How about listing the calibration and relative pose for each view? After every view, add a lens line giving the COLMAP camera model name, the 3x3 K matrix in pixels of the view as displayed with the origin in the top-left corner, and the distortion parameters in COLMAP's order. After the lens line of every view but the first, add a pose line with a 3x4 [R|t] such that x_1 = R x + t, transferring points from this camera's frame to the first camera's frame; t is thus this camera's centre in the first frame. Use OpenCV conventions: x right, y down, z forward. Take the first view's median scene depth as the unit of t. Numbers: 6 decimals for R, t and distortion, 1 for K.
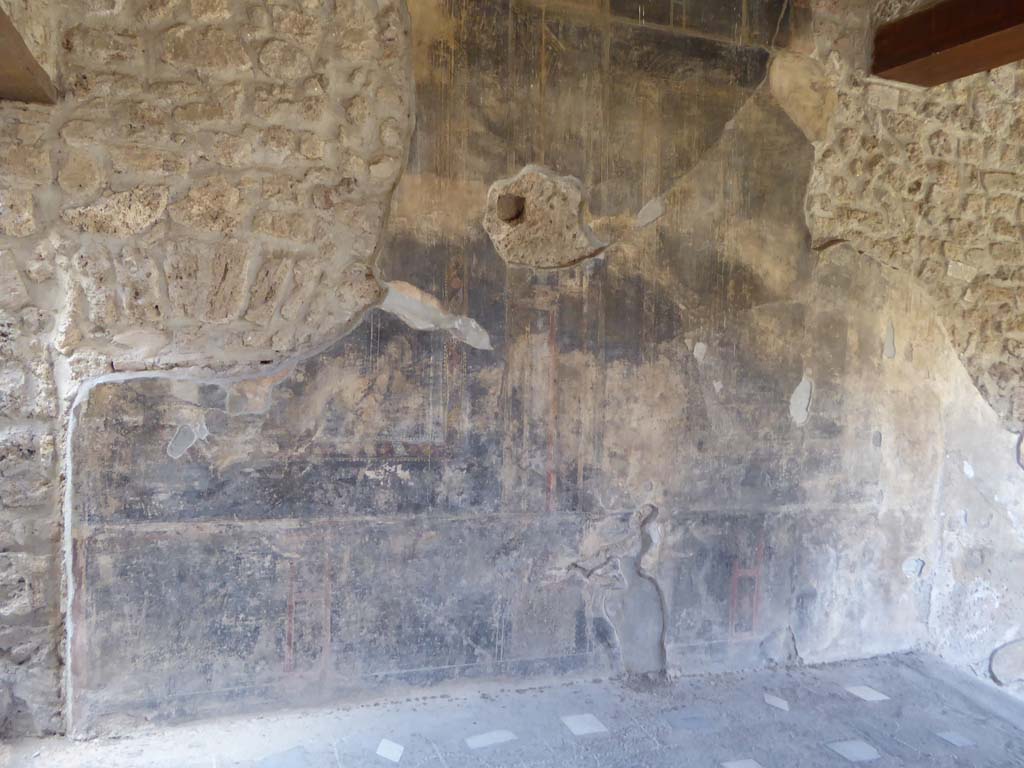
lens RADIAL K [[816.0, 0, 512.0], [0, 816.0, 384.0], [0, 0, 1]] dist [0.002871, -0.006744]
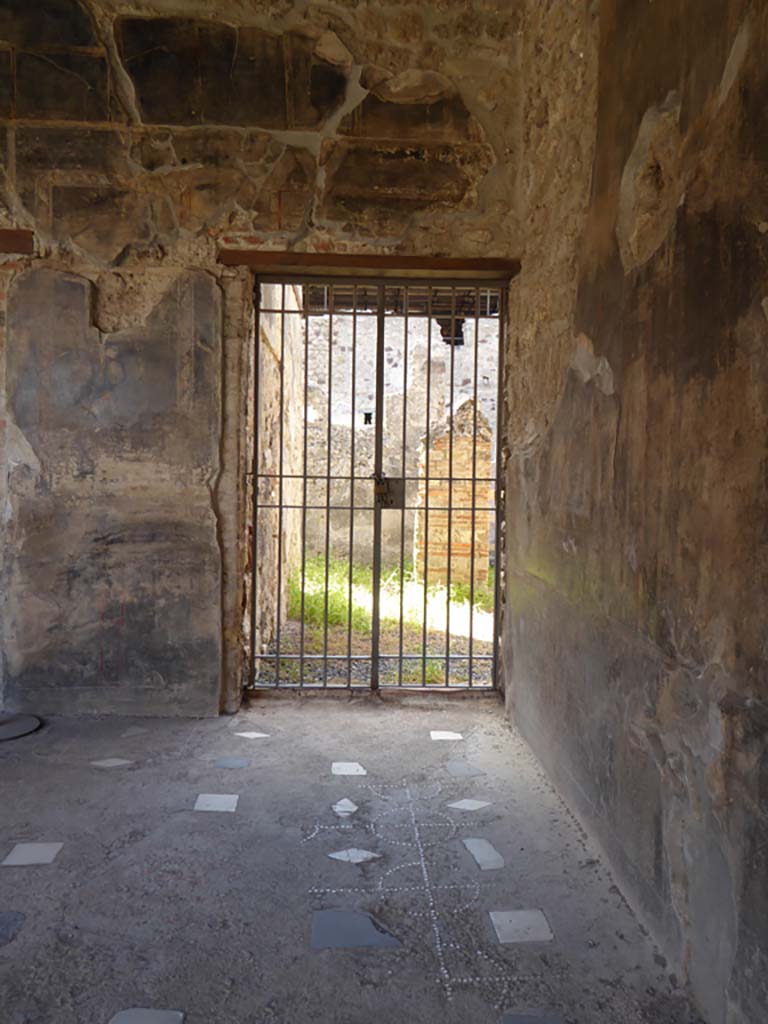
lens RADIAL K [[816.0, 0, 384.0], [0, 816.0, 512.0], [0, 0, 1]] dist [0.002871, -0.006744]
pose [[-0.312146, -0.018315, -0.949858, 0.739166], [-0.088326, 0.996043, 0.009820, 0.076182], [0.945920, 0.086962, -0.312528, 1.030908]]
